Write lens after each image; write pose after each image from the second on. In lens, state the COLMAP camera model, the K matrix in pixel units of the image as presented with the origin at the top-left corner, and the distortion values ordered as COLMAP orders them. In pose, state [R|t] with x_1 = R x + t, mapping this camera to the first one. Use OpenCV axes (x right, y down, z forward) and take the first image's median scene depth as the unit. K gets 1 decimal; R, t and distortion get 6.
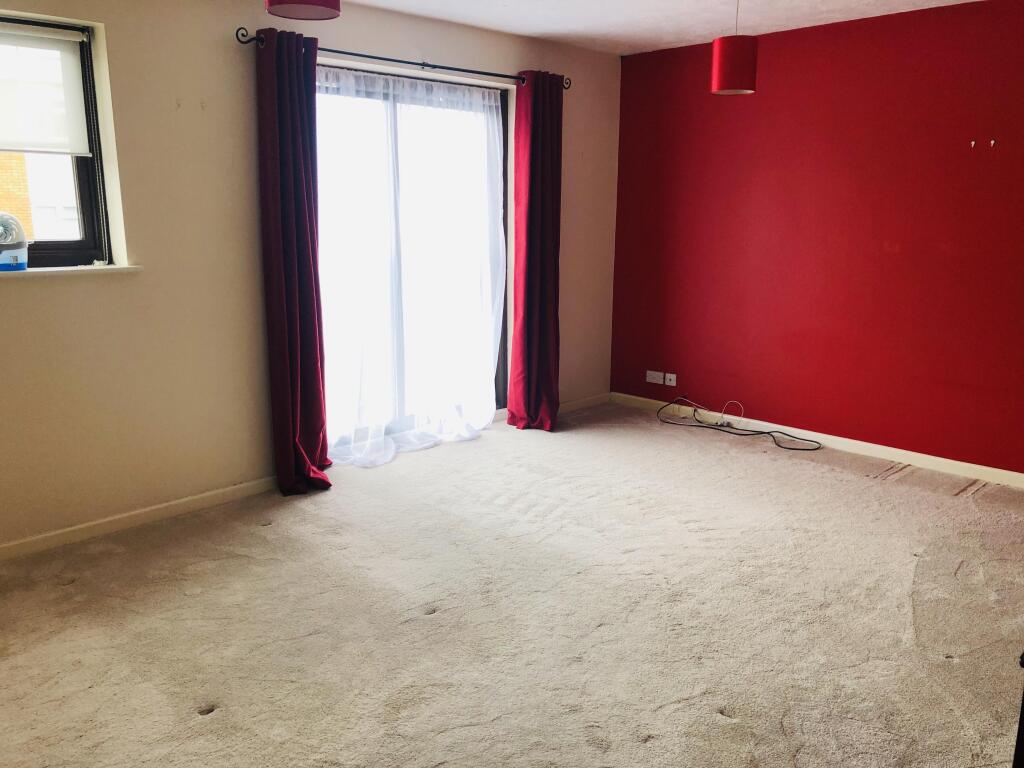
lens RADIAL K [[846.1, 0, 512.0], [0, 846.1, 384.0], [0, 0, 1]] dist [0.107615, -0.147372]
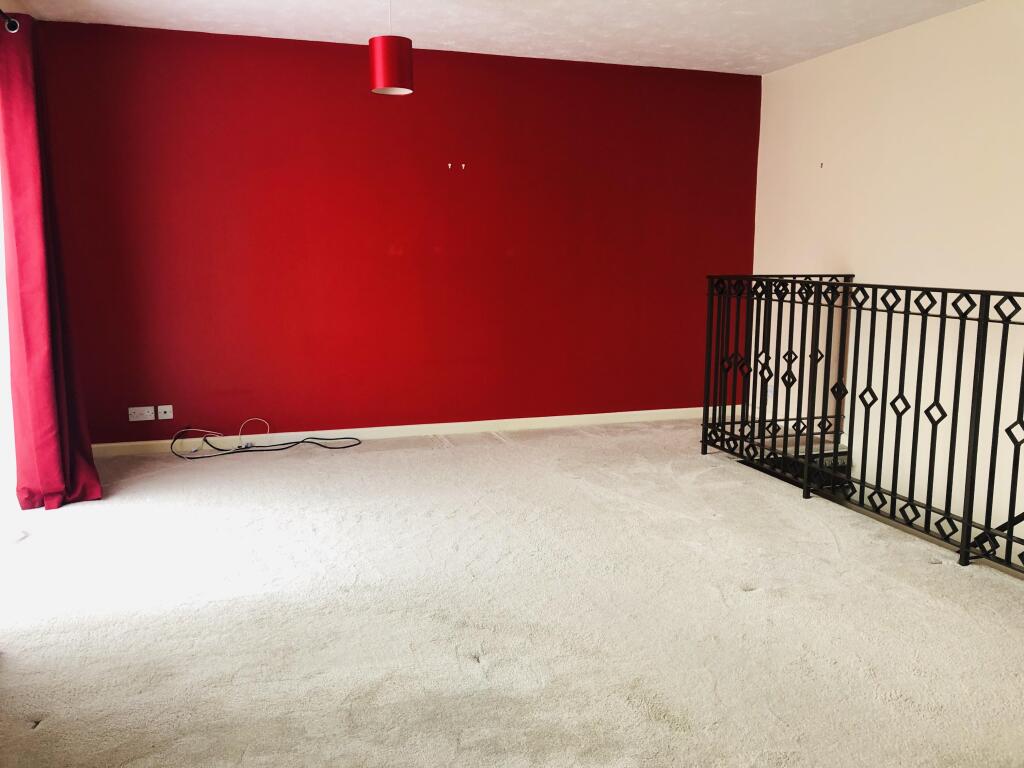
lens RADIAL K [[846.1, 0, 512.0], [0, 846.1, 384.0], [0, 0, 1]] dist [0.107615, -0.147372]
pose [[0.461621, -0.142472, 0.875561, -0.439199], [0.184953, 0.980785, 0.062082, -0.023931], [-0.867582, 0.133279, 0.479101, 0.303007]]
